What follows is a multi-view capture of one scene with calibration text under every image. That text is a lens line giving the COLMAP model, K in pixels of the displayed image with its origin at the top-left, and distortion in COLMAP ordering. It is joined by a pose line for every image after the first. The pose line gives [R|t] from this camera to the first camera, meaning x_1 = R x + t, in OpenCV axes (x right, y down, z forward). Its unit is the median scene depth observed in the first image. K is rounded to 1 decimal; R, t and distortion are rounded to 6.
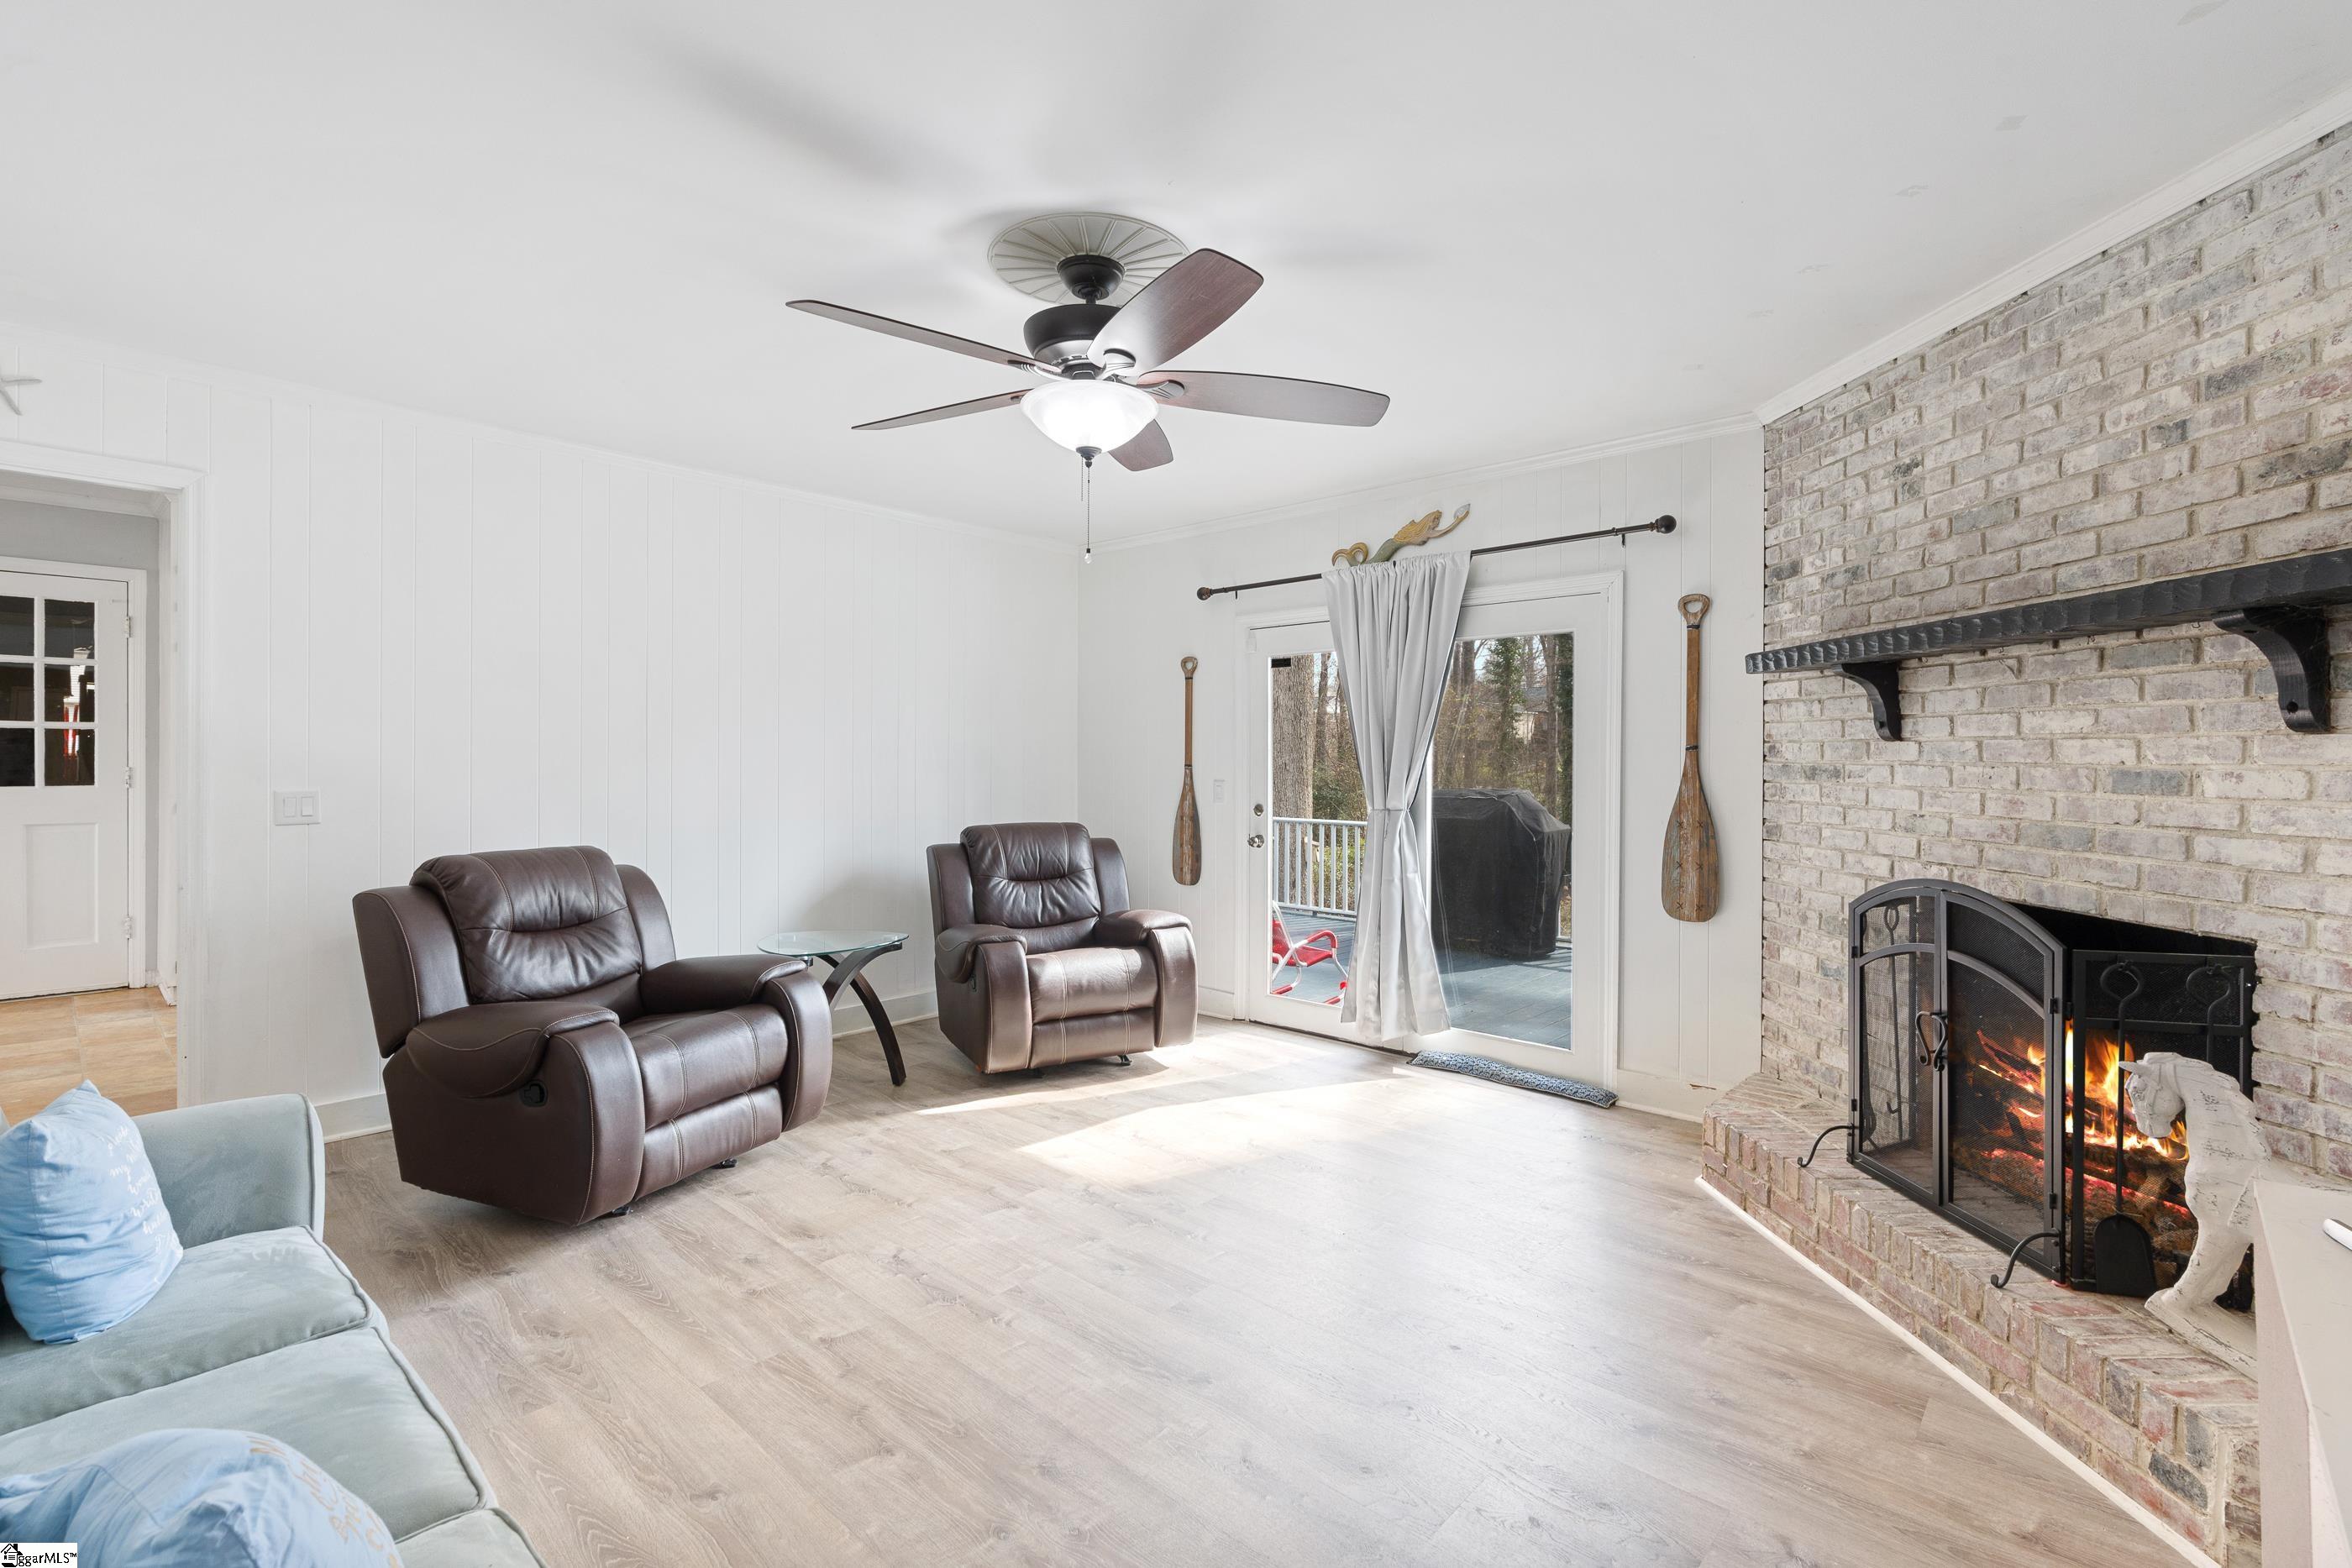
lens RADIAL K [[1053.8, 0, 1173.0], [0, 1053.8, 762.2], [0, 0, 1]] dist [-0.018373, 0.008542]
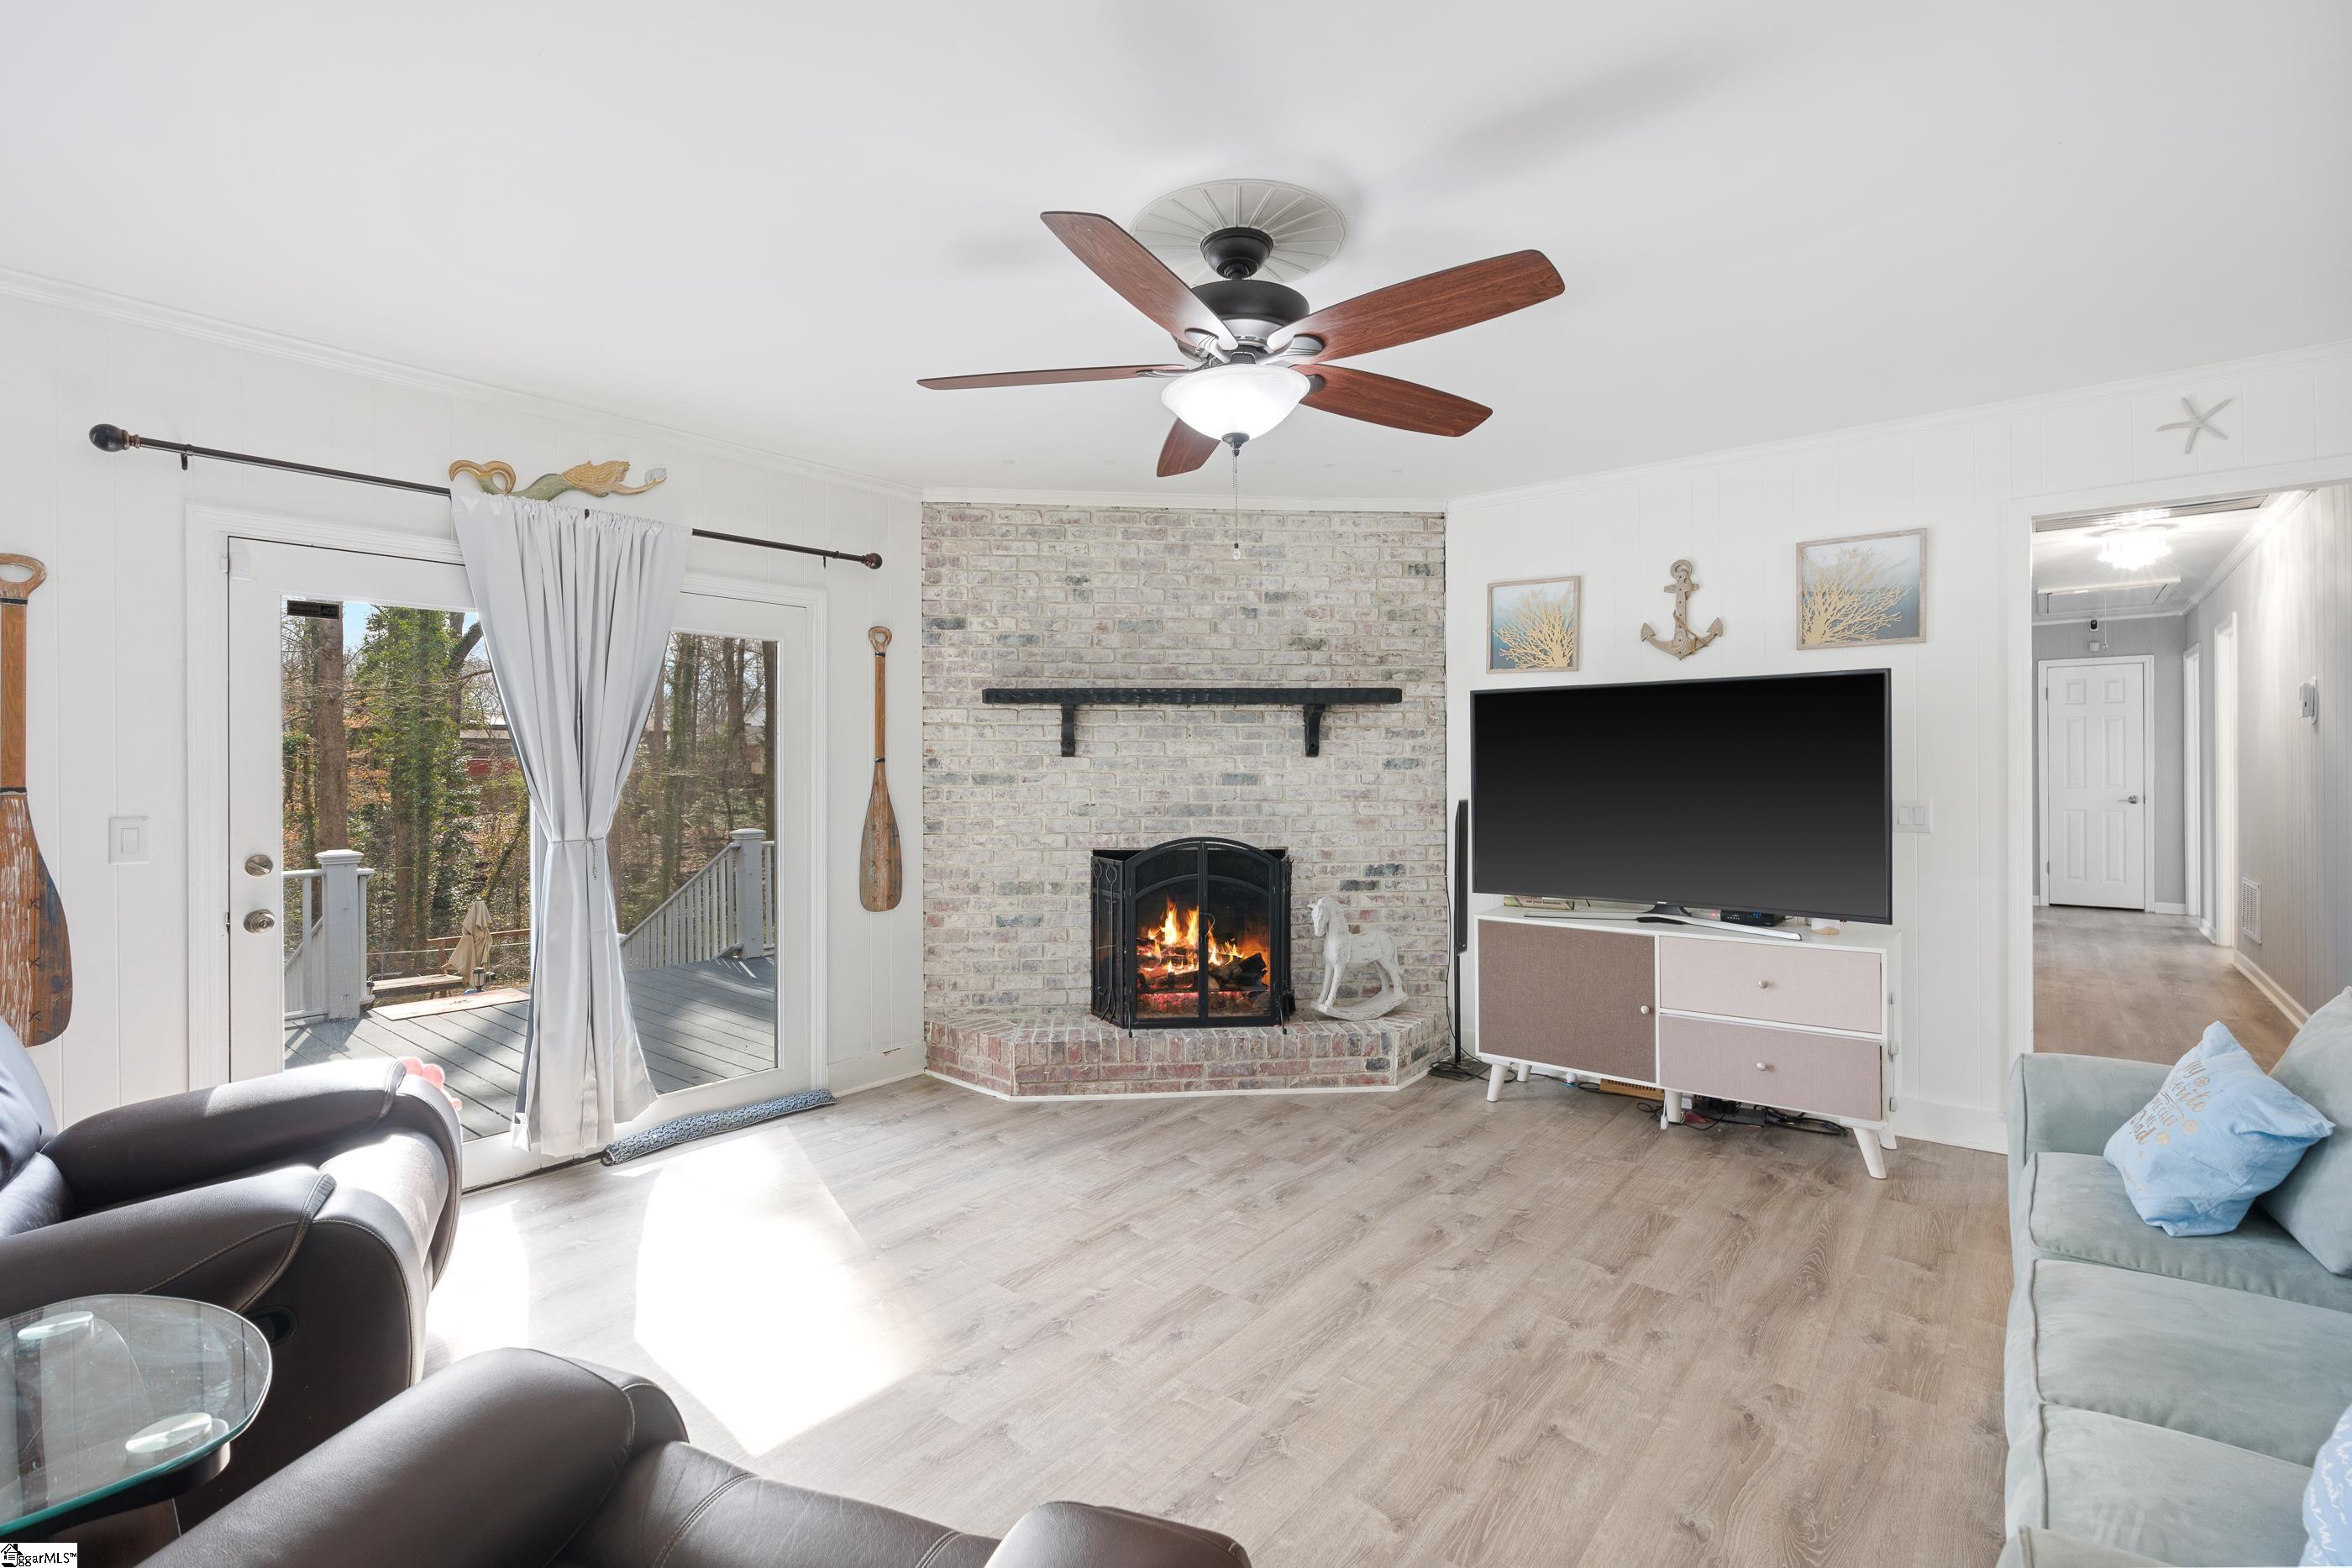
lens RADIAL K [[1053.8, 0, 1173.0], [0, 1053.8, 762.2], [0, 0, 1]] dist [-0.018373, 0.008542]
pose [[-0.054005, 0.004269, 0.998532, -0.906902], [0.007660, 0.999963, -0.003861, -0.005573], [-0.998511, 0.007440, -0.054036, 0.998918]]
